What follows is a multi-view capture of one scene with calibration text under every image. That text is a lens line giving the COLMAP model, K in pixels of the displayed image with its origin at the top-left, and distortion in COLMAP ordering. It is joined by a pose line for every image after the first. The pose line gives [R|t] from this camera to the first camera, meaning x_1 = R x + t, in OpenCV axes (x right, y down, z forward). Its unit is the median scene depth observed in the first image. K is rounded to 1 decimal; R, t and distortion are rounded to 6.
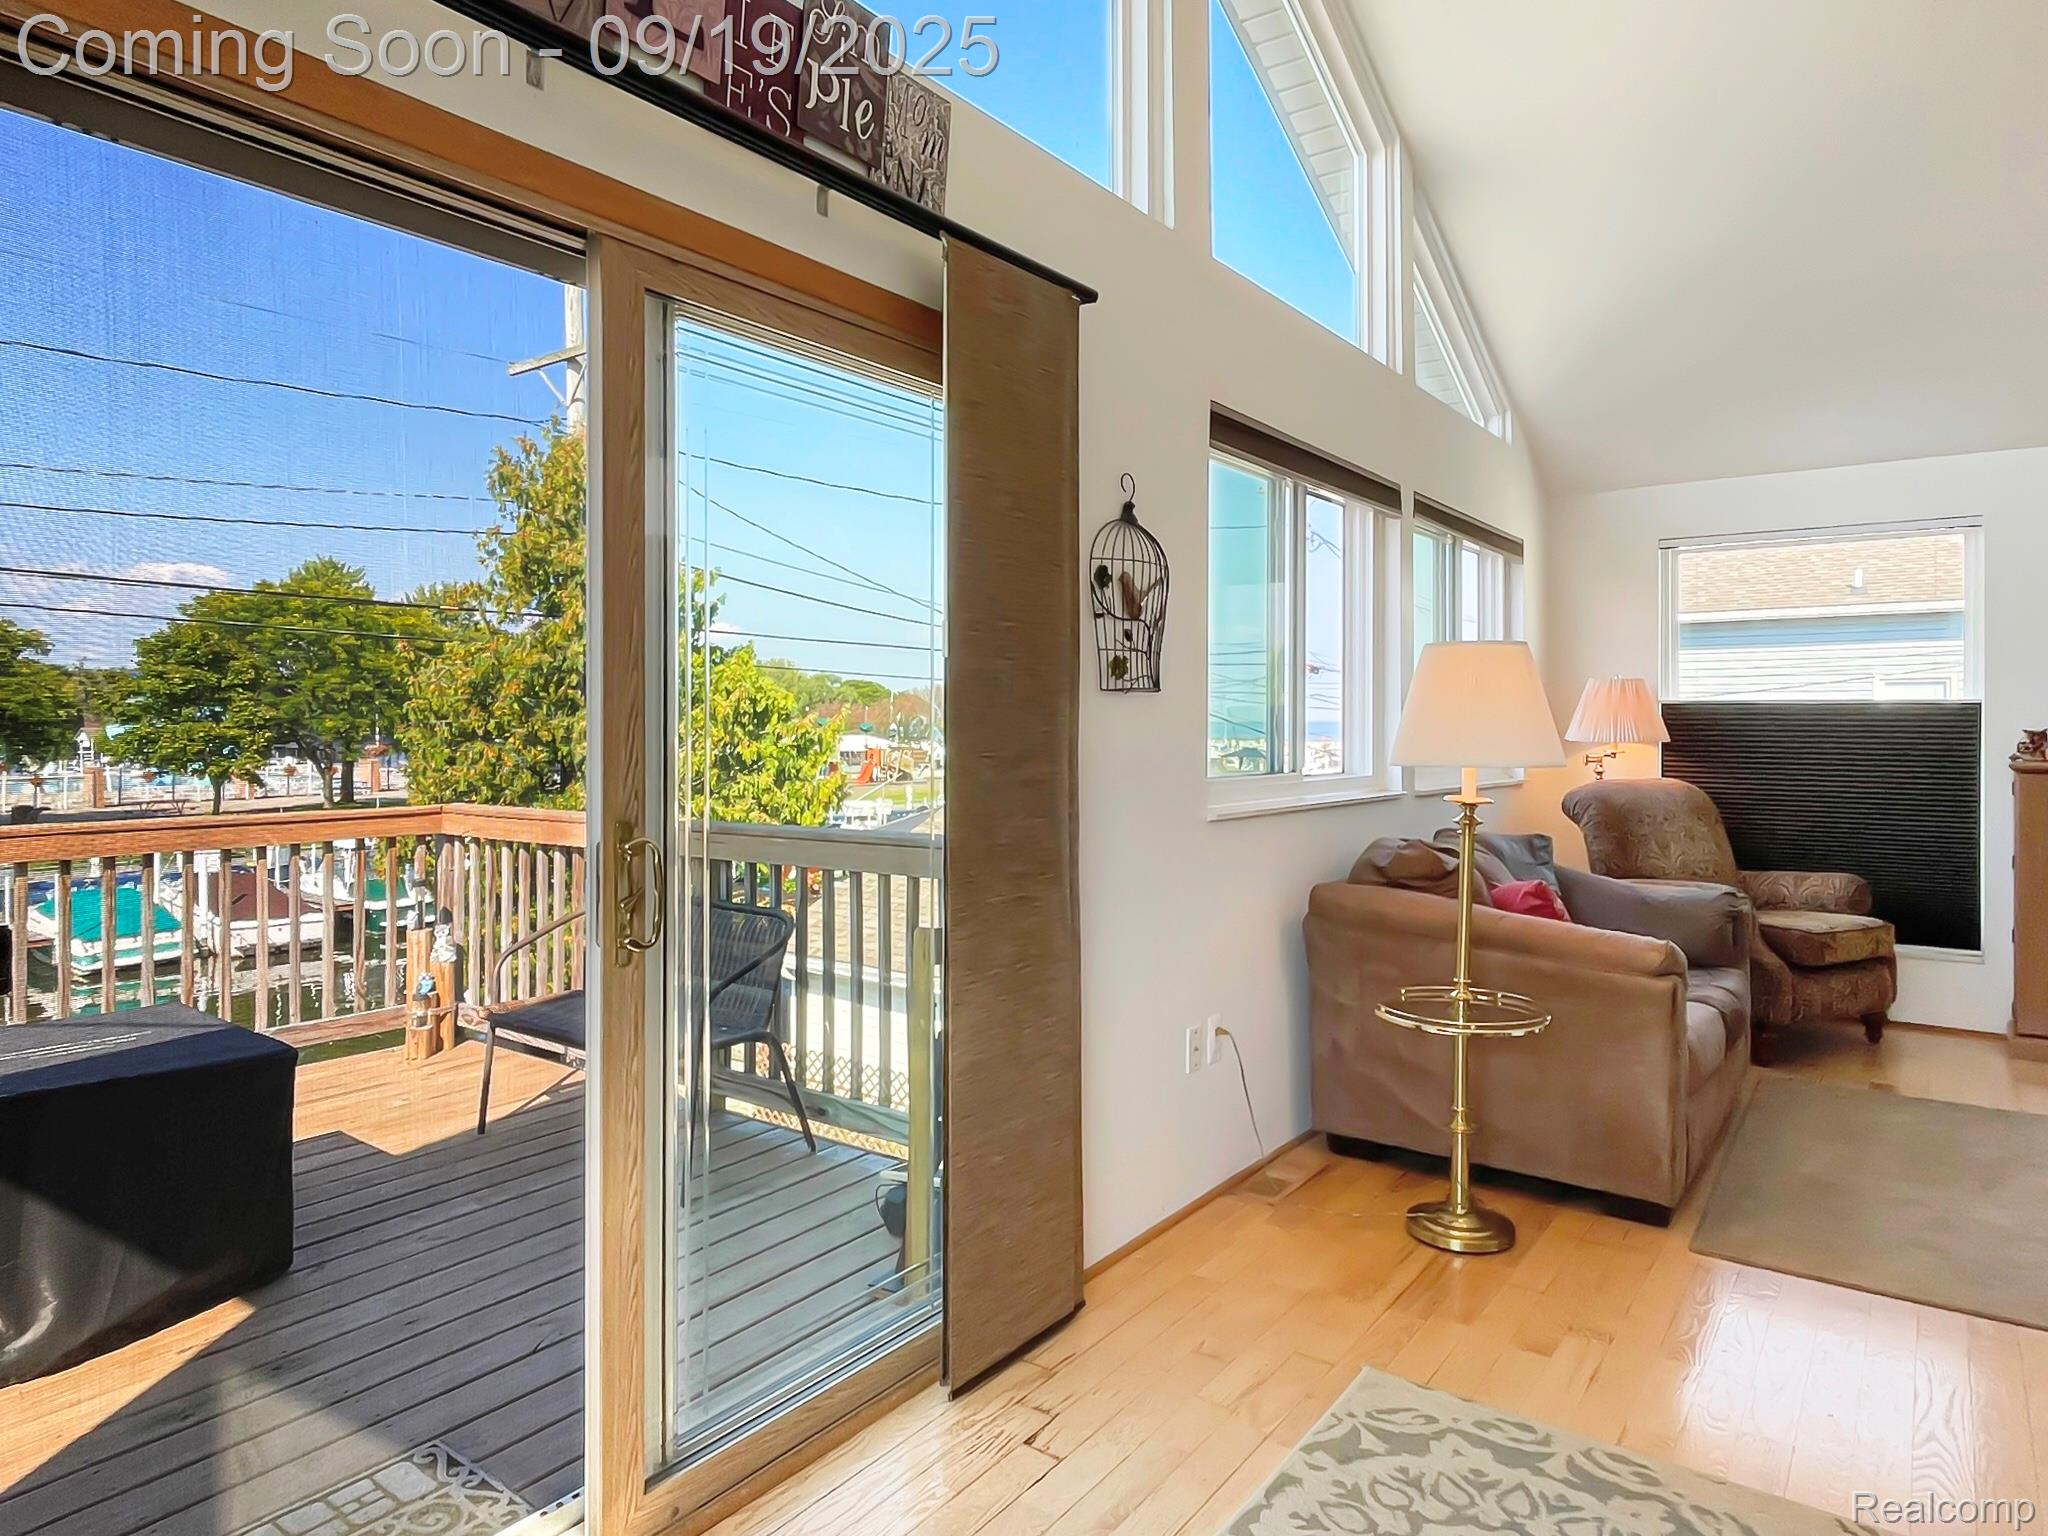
lens RADIAL K [[1233.7, 0, 1030.9], [0, 1233.7, 719.3], [0, 0, 1]] dist [-0.000275, -0.002456]
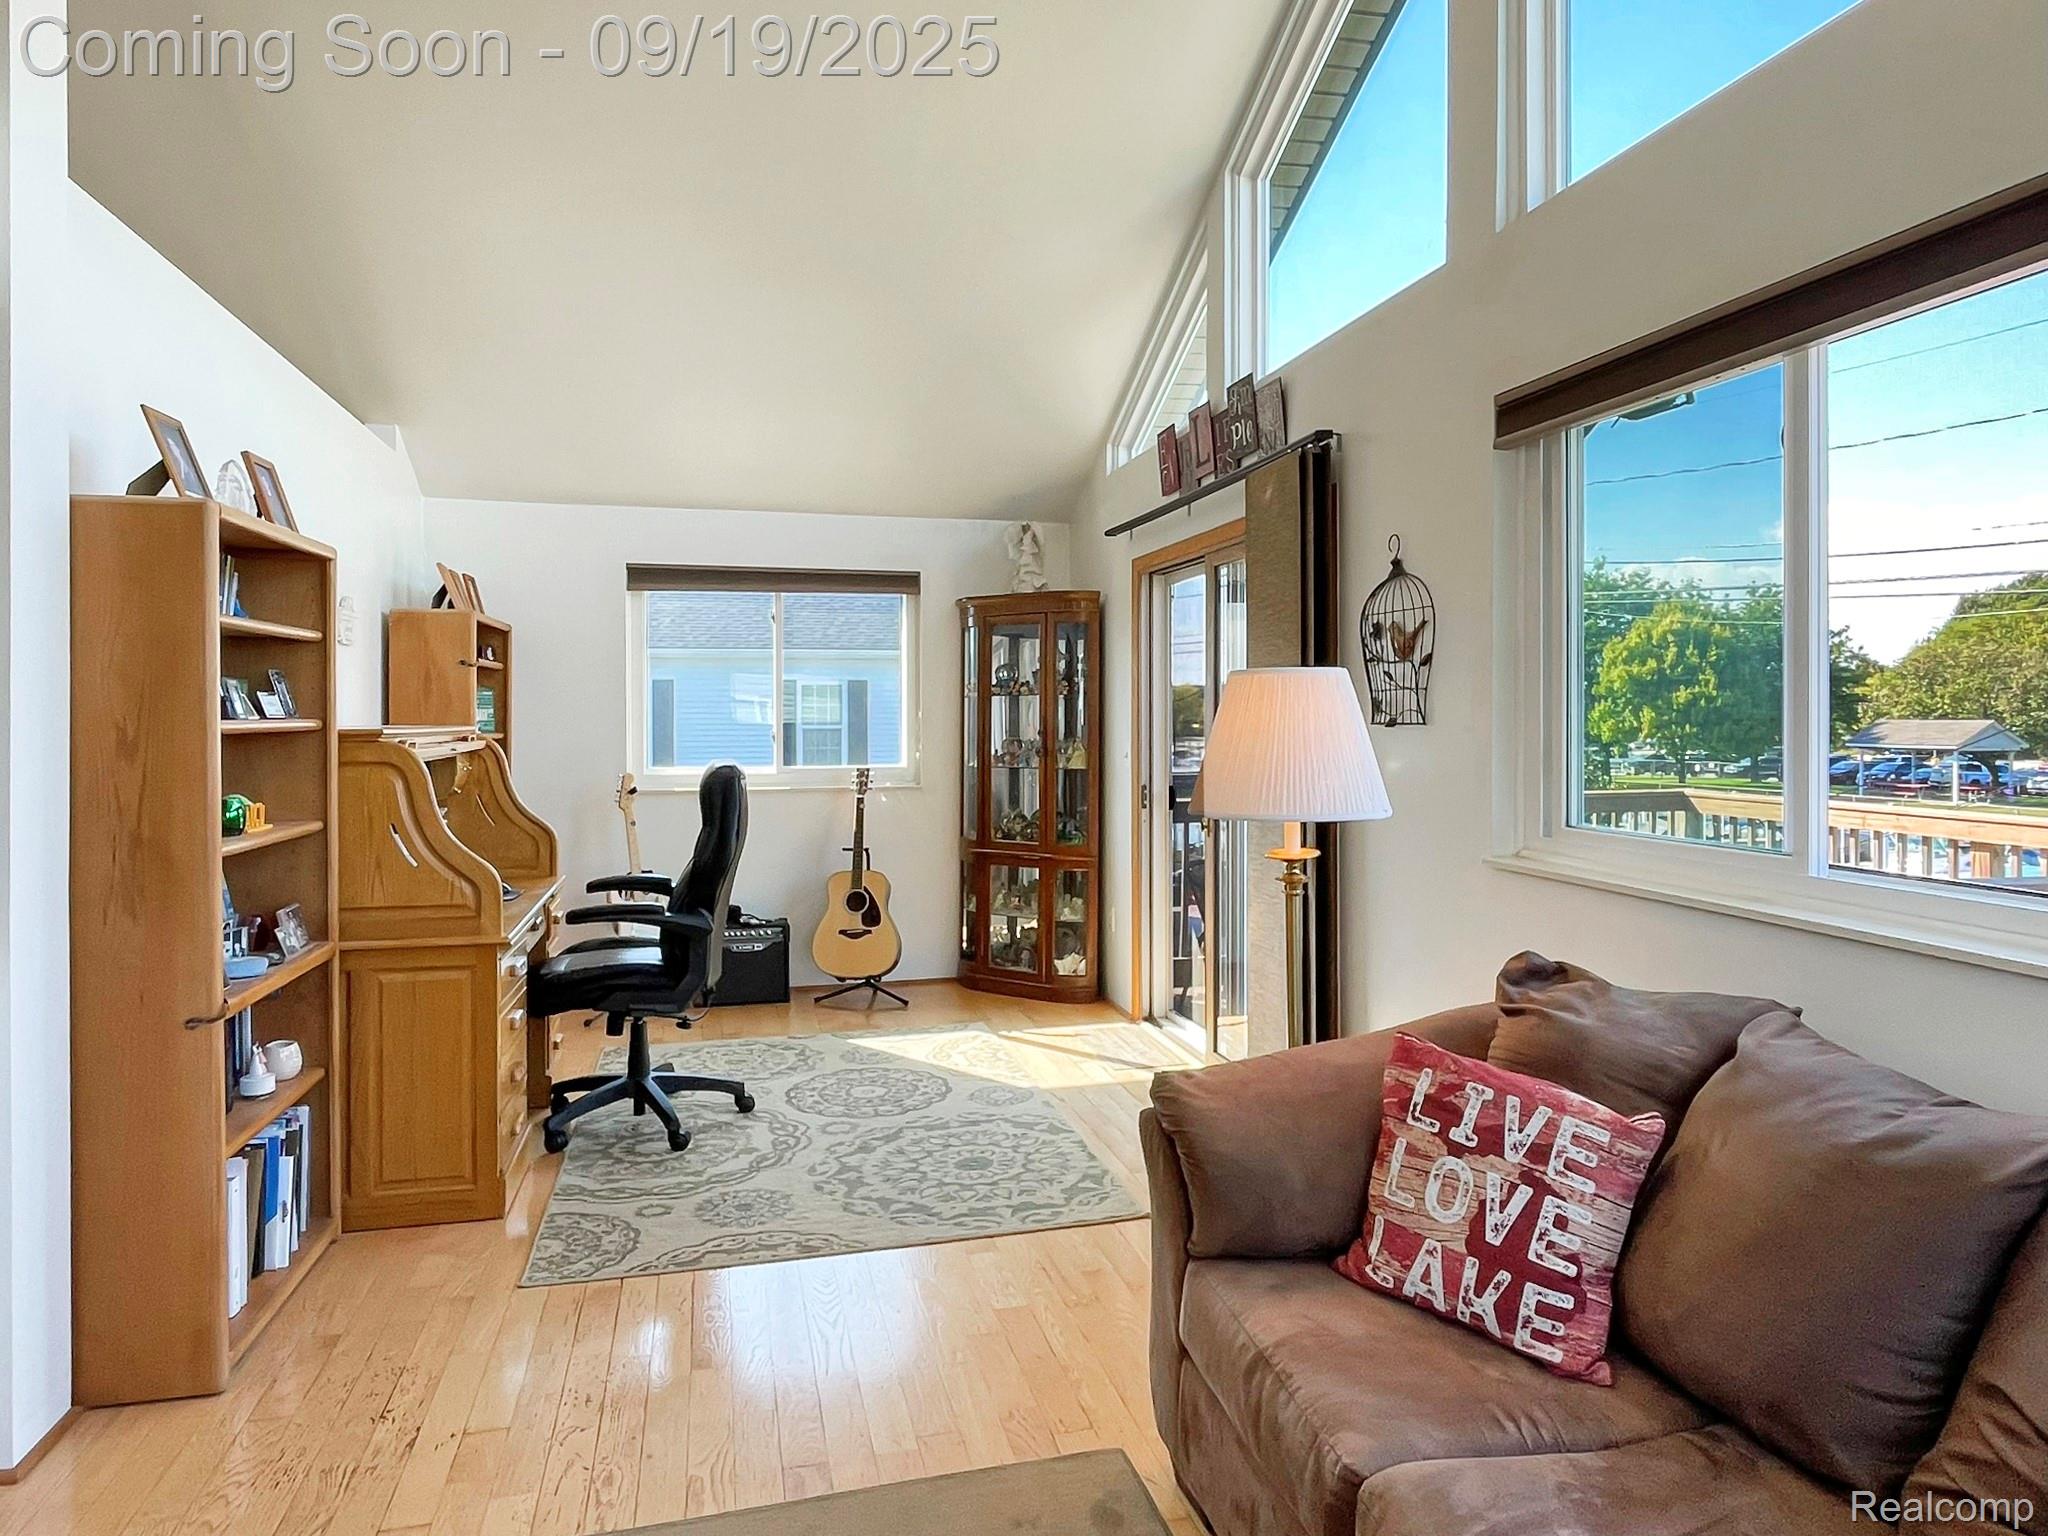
lens RADIAL K [[1233.7, 0, 1017.1], [0, 1233.7, 745.6], [0, 0, 1]] dist [-0.000275, -0.002456]
pose [[-0.640460, 0.018015, -0.767780, 0.229308], [0.007464, 0.999824, 0.017234, -0.005127], [0.767955, 0.005307, -0.640482, 0.284363]]
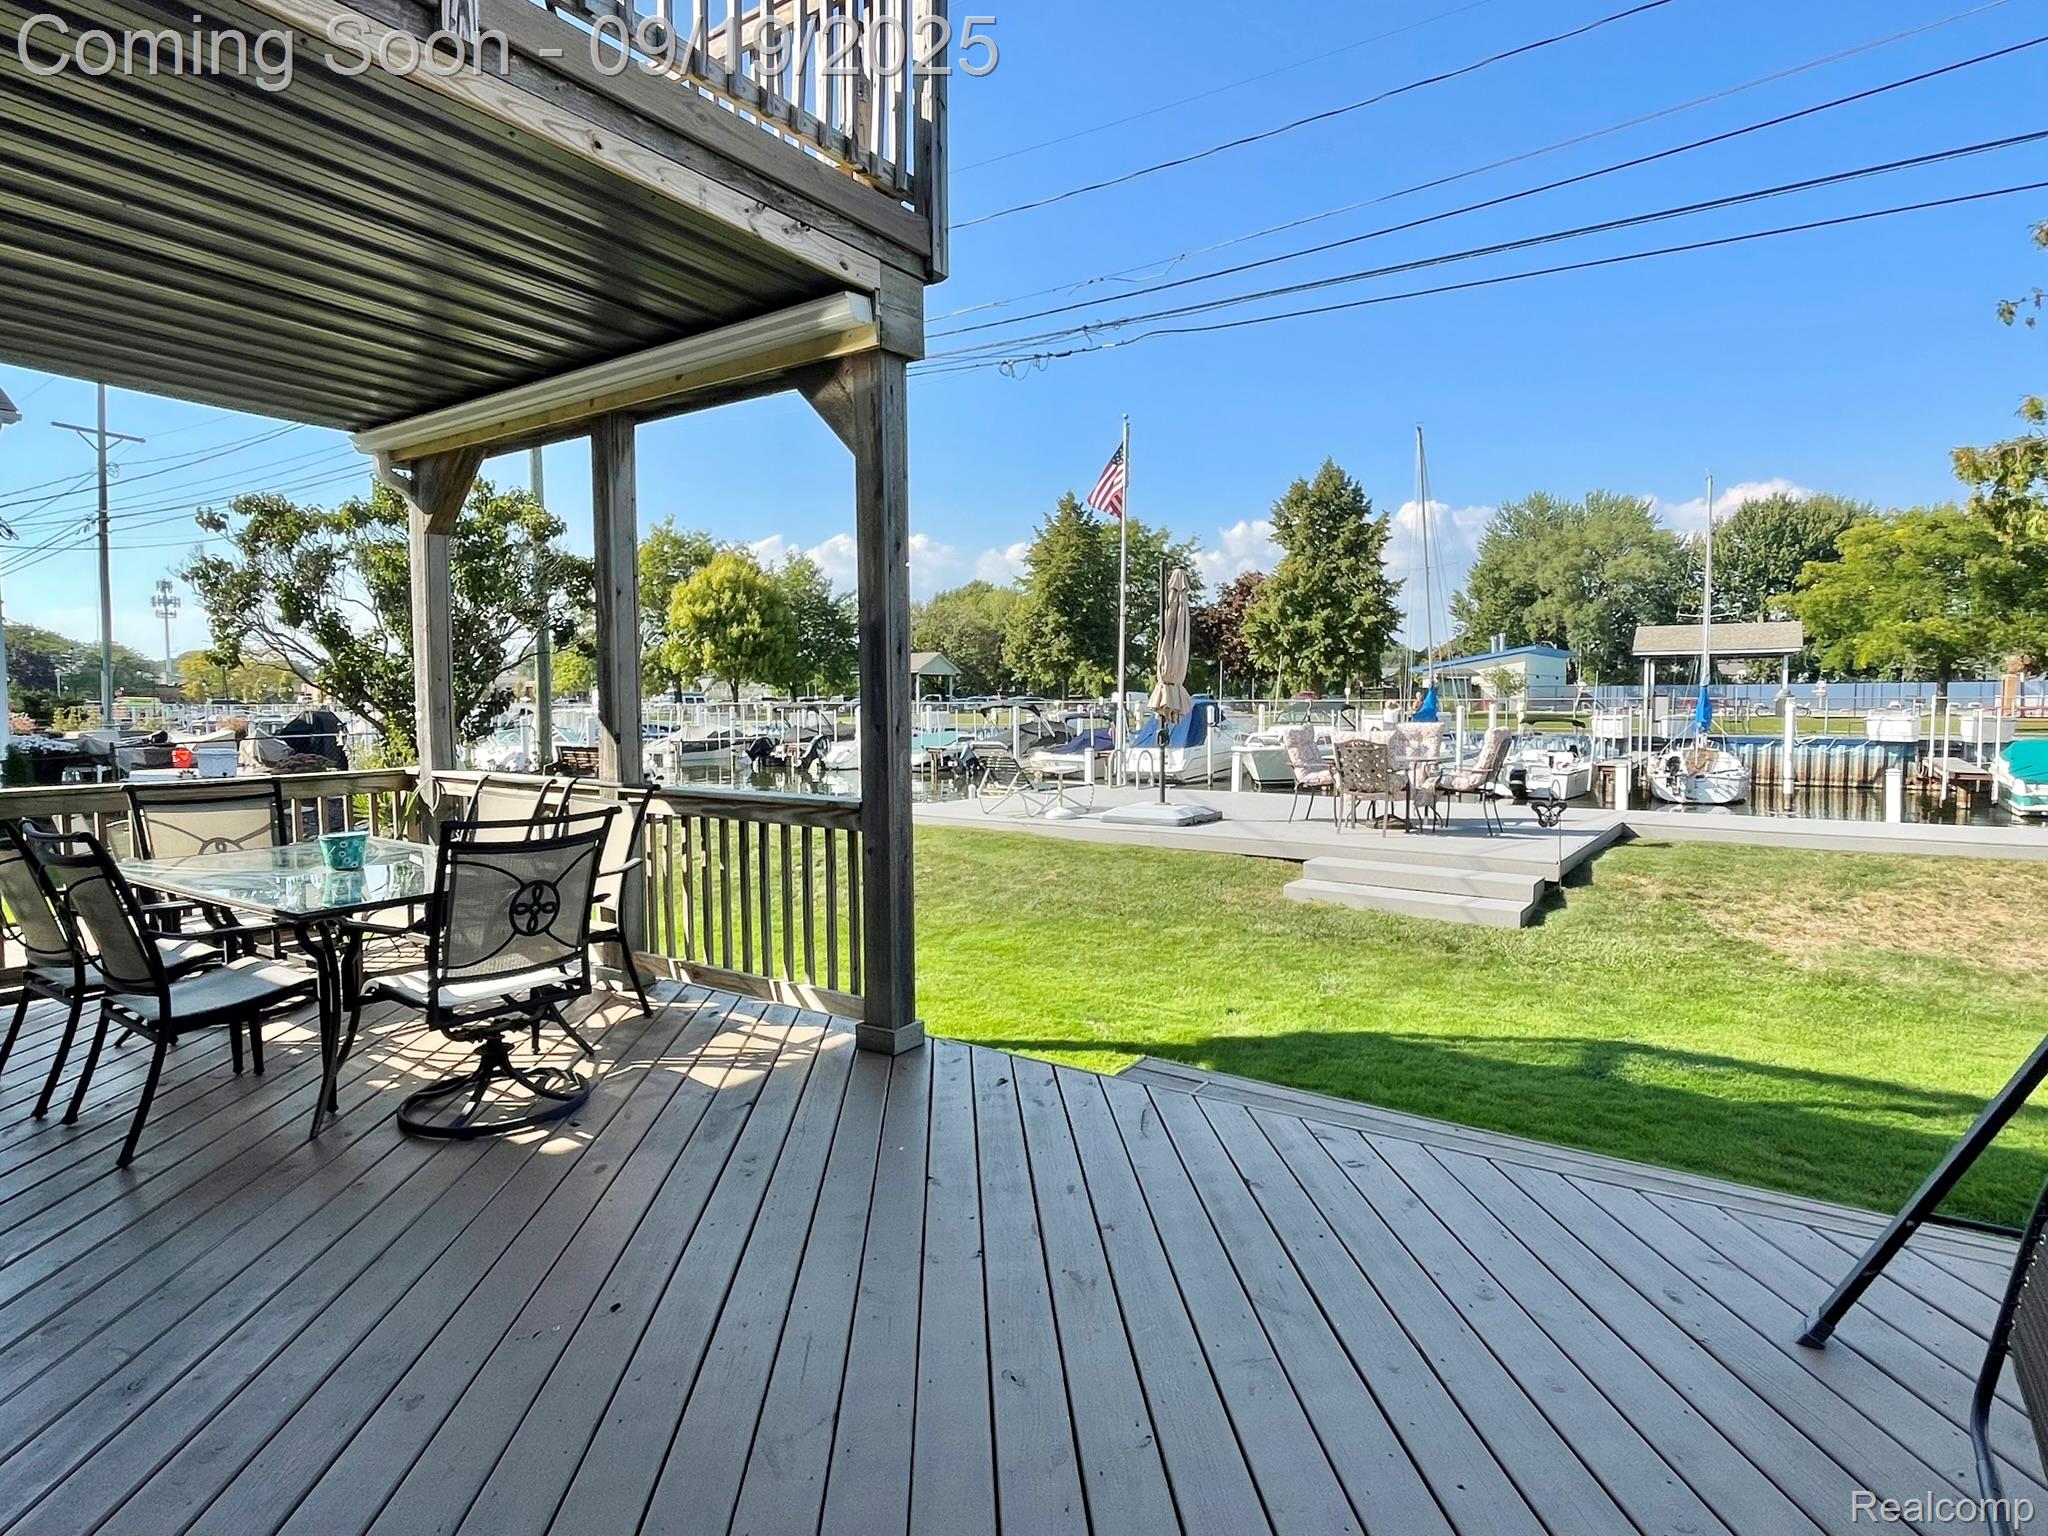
lens RADIAL K [[1108.6, 0, 1033.7], [0, 1108.6, 766.6], [0, 0, 1]] dist [-0.001814, -0.001039]
pose [[0.036145, 0.056920, -0.997724, 0.119862], [0.009281, 0.998314, 0.057290, 0.215362], [0.999303, -0.011330, 0.035556, 0.380954]]
